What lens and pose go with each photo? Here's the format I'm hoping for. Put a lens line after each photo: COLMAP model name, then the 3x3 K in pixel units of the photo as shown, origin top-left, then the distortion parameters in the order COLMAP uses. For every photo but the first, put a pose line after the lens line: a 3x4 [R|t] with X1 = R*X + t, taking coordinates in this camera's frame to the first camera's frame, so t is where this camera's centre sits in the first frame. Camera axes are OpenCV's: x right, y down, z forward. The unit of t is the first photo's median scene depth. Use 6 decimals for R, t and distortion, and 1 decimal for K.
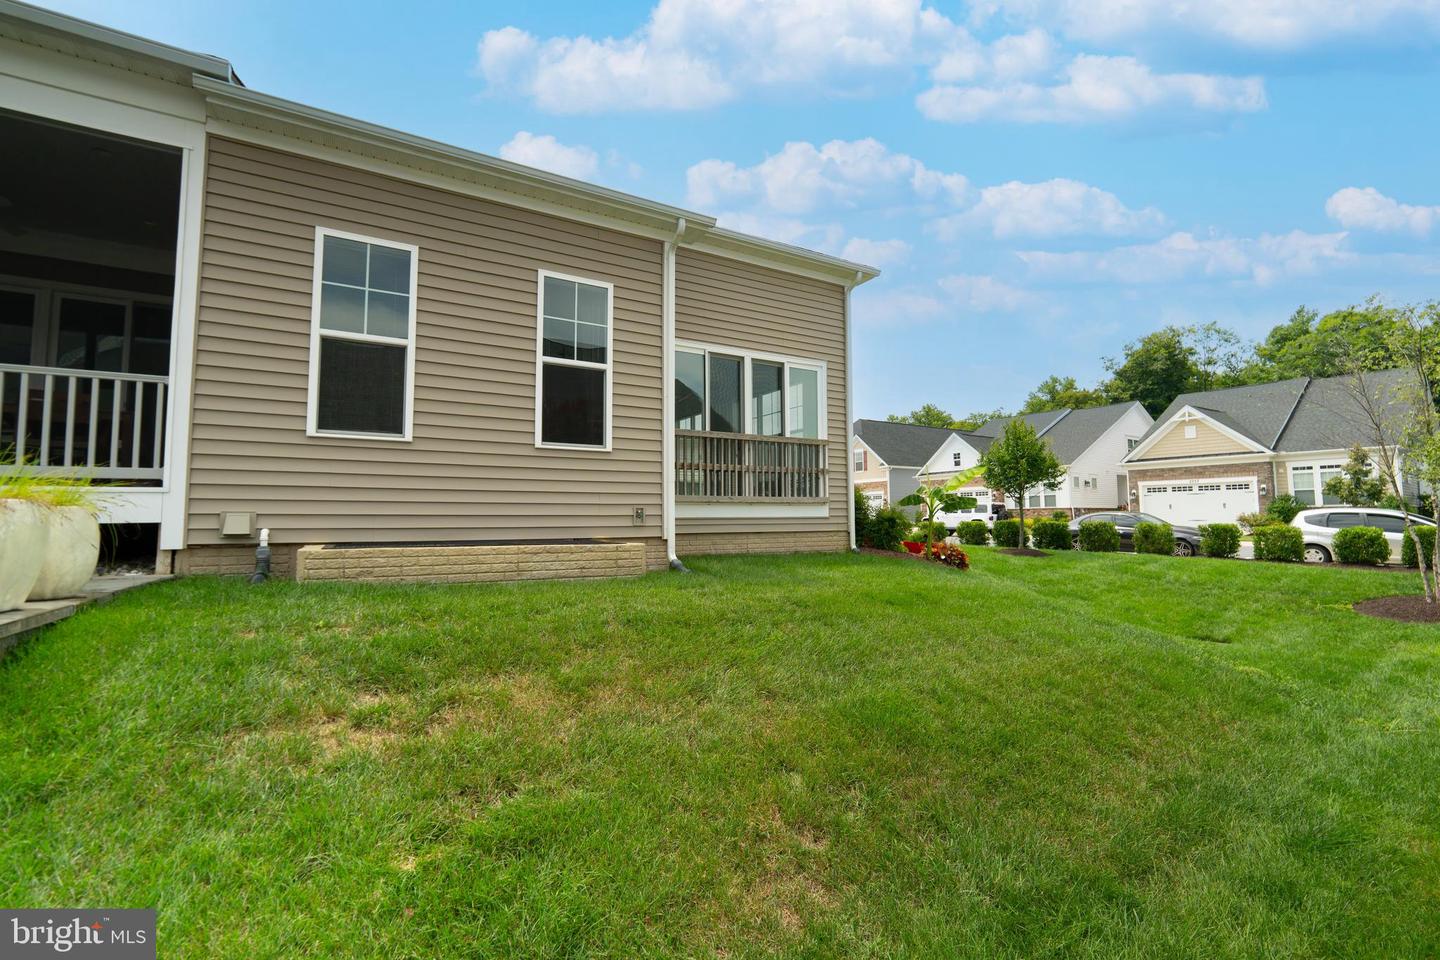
lens RADIAL K [[637.0, 0, 720.0], [0, 637.0, 480.0], [0, 0, 1]] dist [-0.013280, 0.000062]
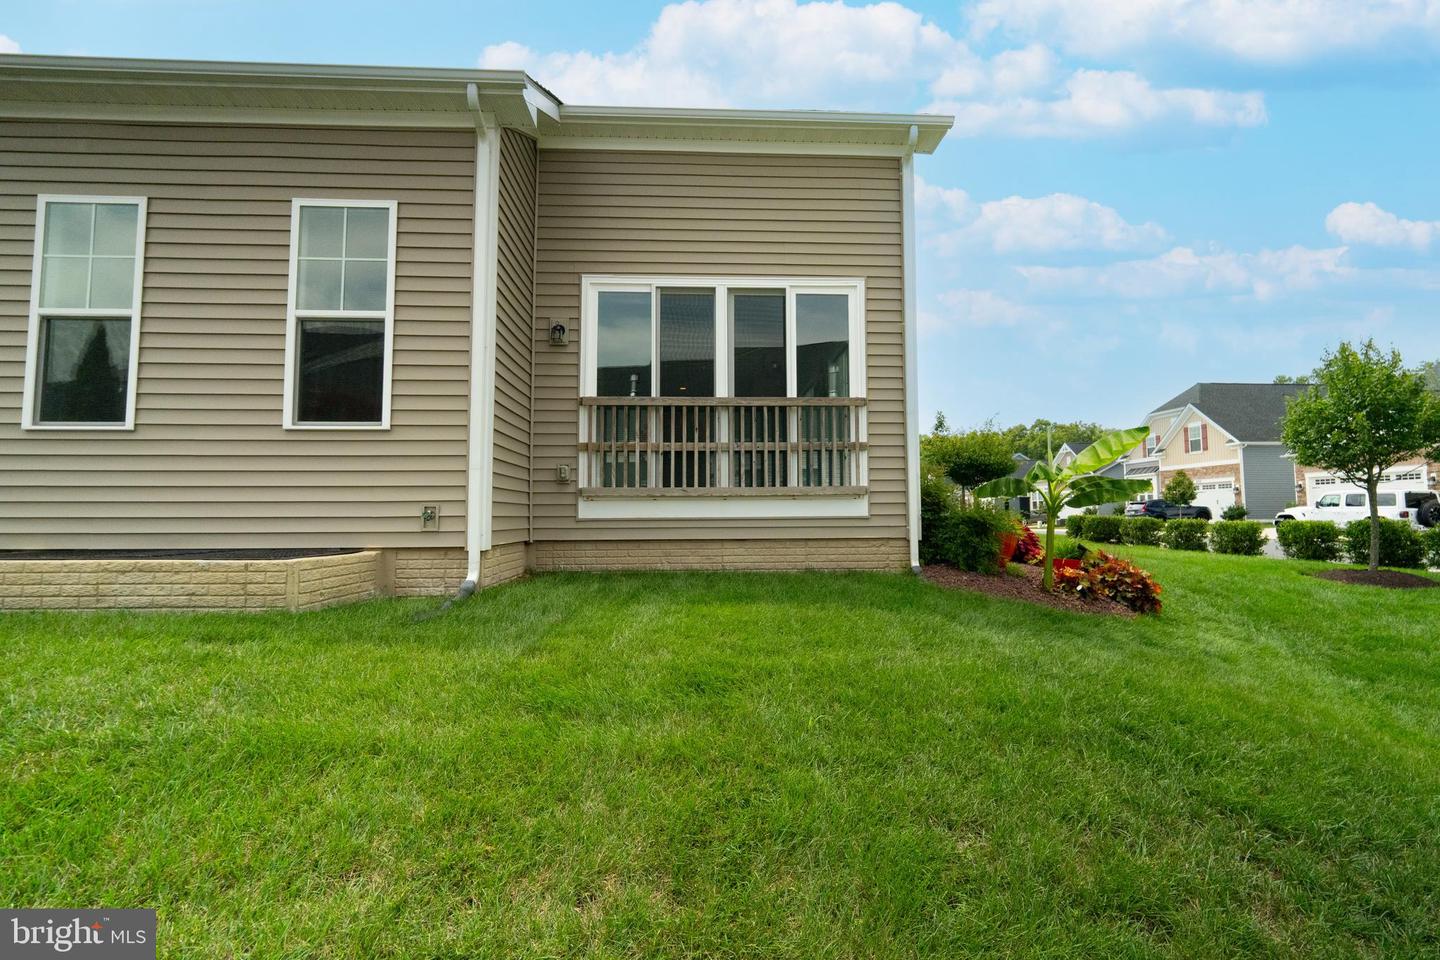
lens RADIAL K [[677.6, 0, 720.0], [0, 677.6, 480.0], [0, 0, 1]] dist [-0.016721, 0.000332]
pose [[0.908810, -0.018224, -0.416812, 0.322255], [0.023271, 0.999704, 0.007031, 0.012458], [0.416560, -0.016089, 0.908966, 0.313917]]
